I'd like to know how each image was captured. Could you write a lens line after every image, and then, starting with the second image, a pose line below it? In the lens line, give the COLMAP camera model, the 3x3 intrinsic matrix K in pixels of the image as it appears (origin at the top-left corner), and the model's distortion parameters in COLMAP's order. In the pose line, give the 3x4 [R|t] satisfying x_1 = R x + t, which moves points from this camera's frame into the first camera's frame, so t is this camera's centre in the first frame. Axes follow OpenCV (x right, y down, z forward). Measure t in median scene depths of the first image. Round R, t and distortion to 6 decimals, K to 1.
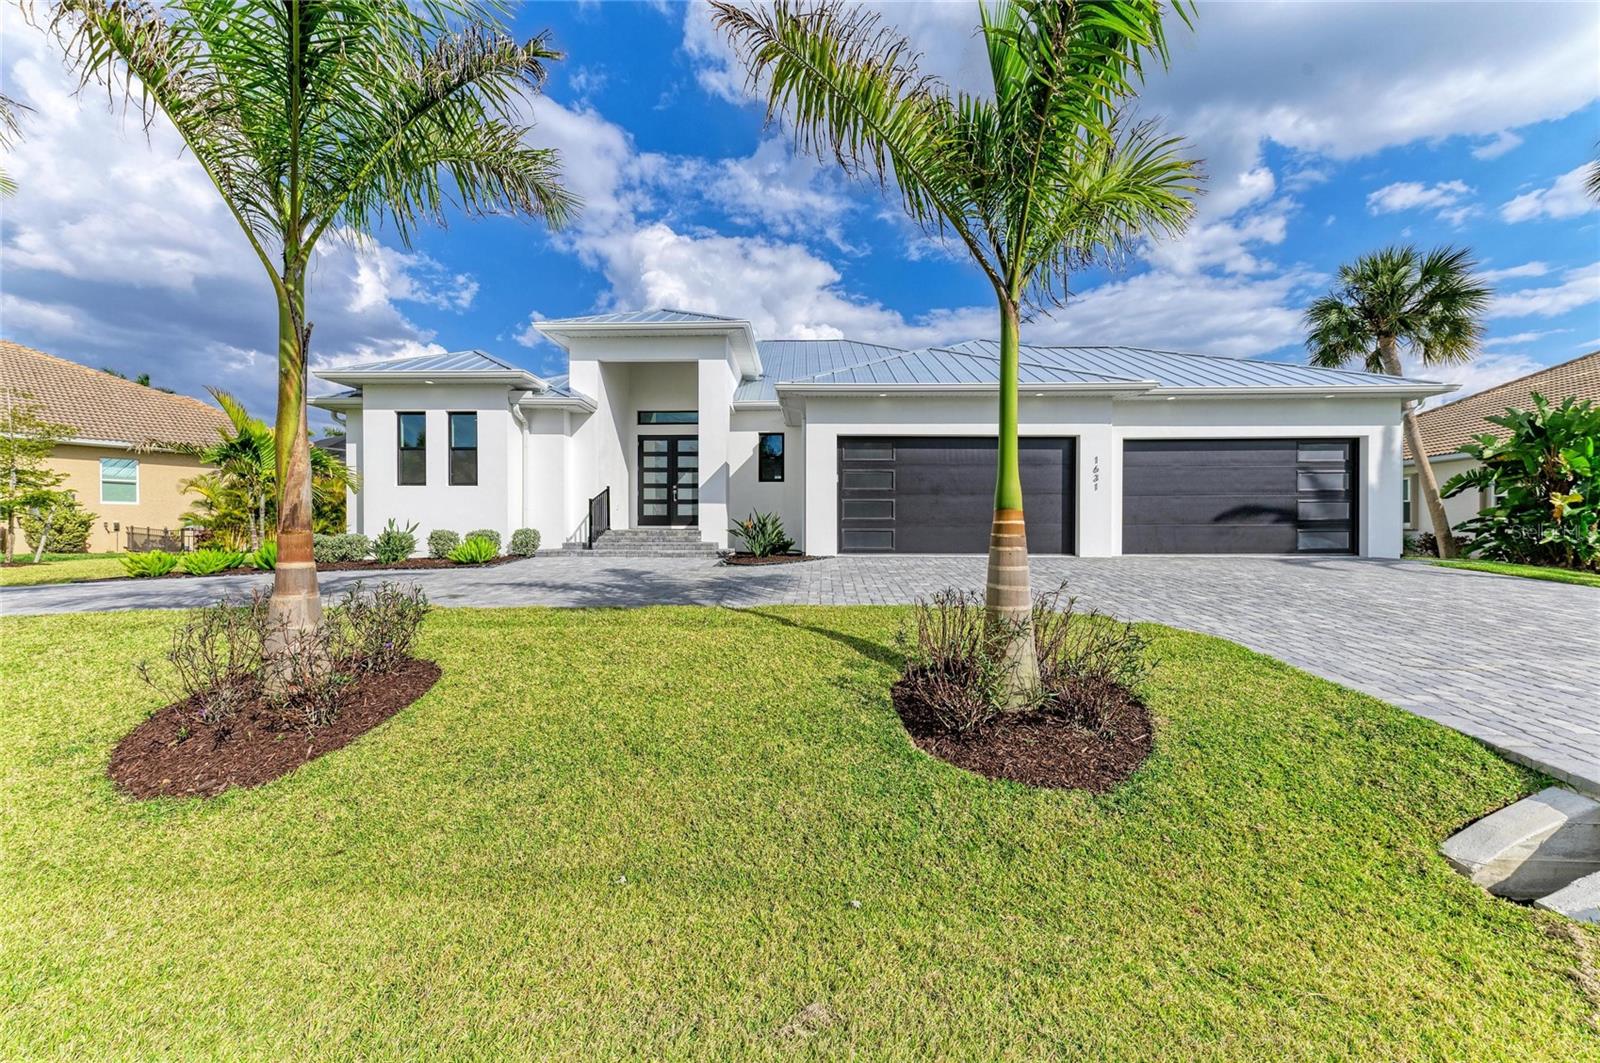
lens RADIAL K [[632.7, 0, 795.1], [0, 632.7, 524.5], [0, 0, 1]] dist [0.021675, -0.004120]
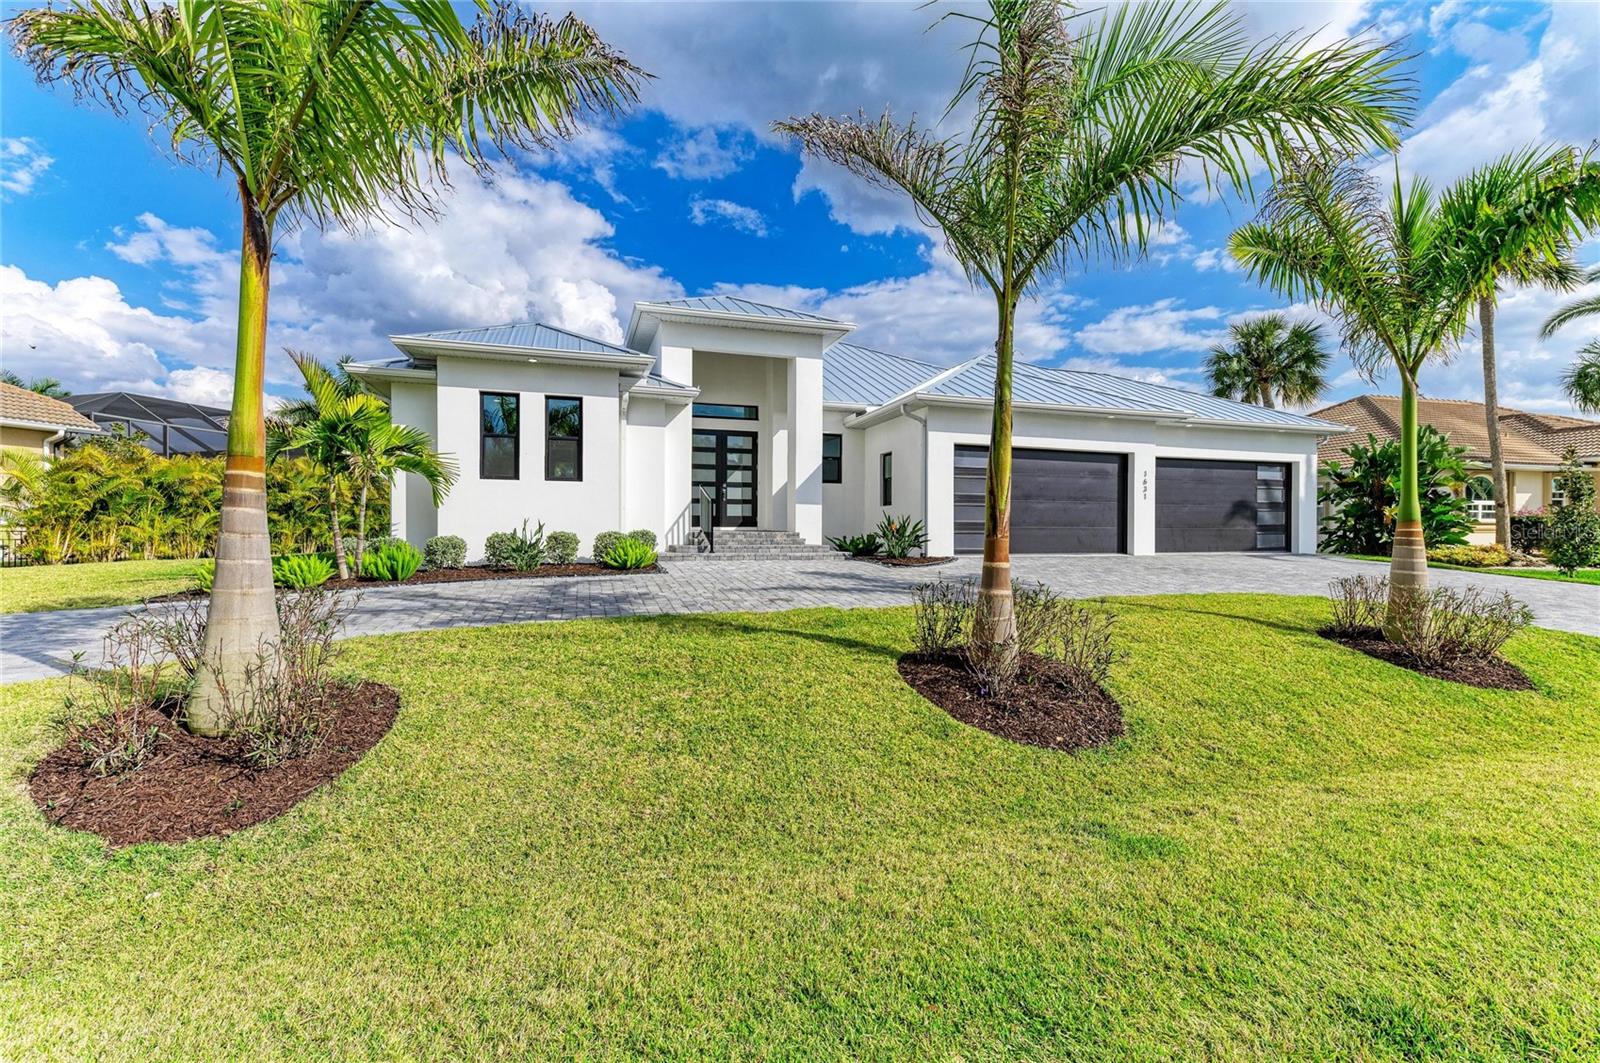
lens RADIAL K [[741.8, 0, 801.5], [0, 741.8, 535.9], [0, 0, 1]] dist [0.019767, -0.002129]
pose [[0.933446, -0.000006, 0.358718, -0.491458], [-0.003660, 0.999948, 0.009539, 0.003230], [-0.358700, -0.010217, 0.933397, -0.060560]]
